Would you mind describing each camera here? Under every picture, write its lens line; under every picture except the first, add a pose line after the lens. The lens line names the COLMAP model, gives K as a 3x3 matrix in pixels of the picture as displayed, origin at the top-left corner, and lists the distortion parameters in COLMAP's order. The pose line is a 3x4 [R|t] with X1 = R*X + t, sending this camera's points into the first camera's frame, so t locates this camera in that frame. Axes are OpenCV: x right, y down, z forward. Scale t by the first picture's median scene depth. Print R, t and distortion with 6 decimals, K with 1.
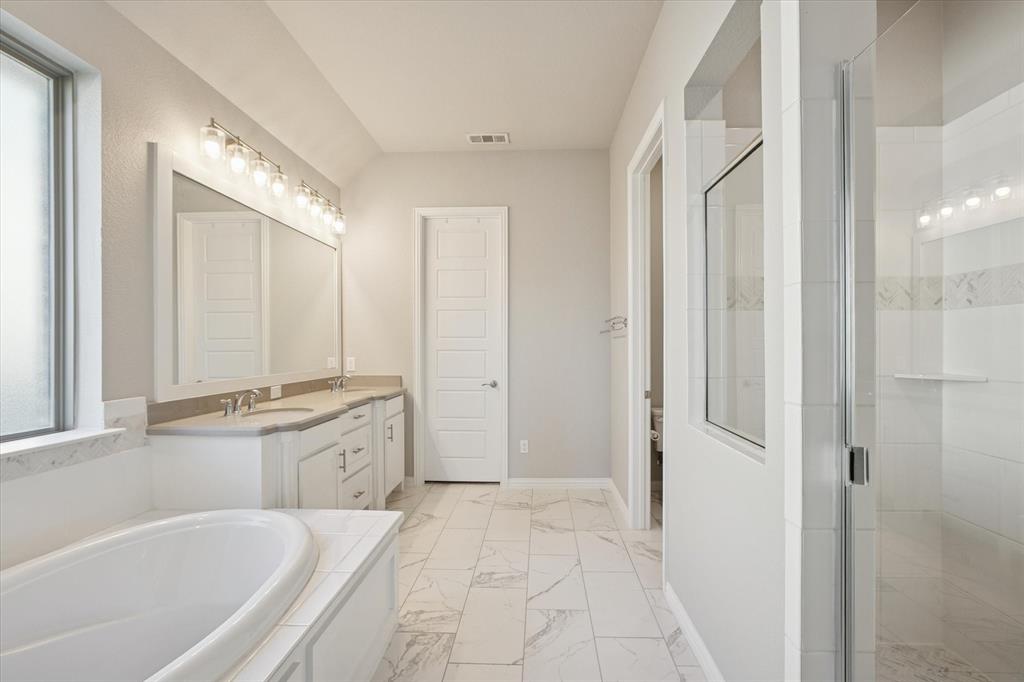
lens RADIAL K [[474.3, 0, 515.9], [0, 474.3, 358.6], [0, 0, 1]] dist [-0.000707, 0.000946]
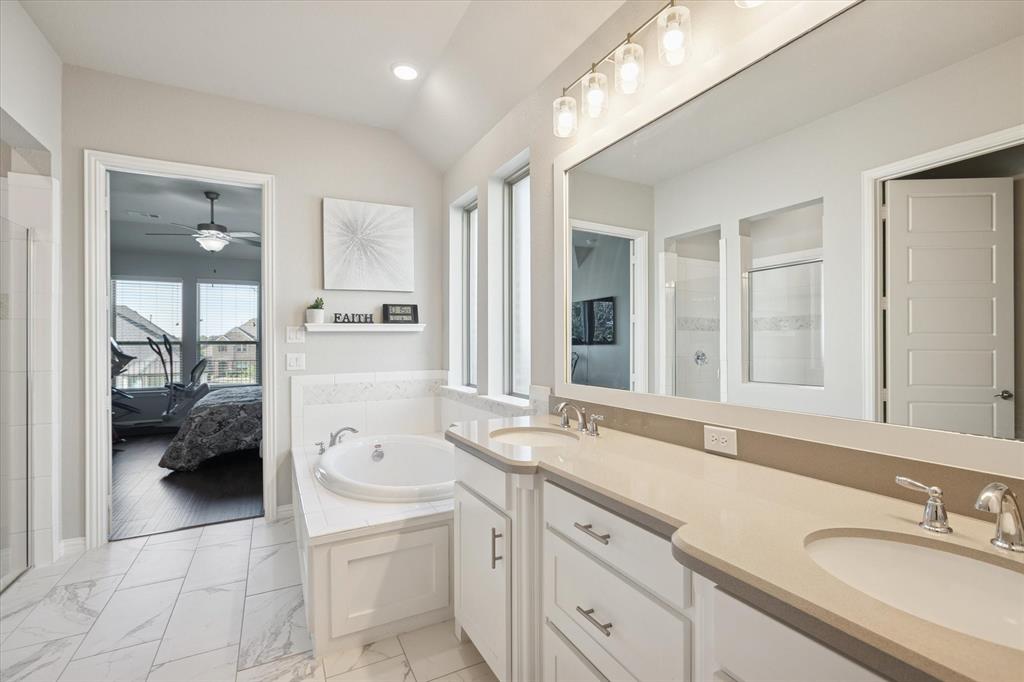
lens RADIAL K [[464.6, 0, 512.2], [0, 464.6, 327.5], [0, 0, 1]] dist [-0.013482, 0.000646]
pose [[-0.864298, -0.004085, -0.502963, -0.133013], [-0.002214, 0.999988, -0.004317, -0.060889], [0.502975, -0.002617, -0.864297, 1.968812]]
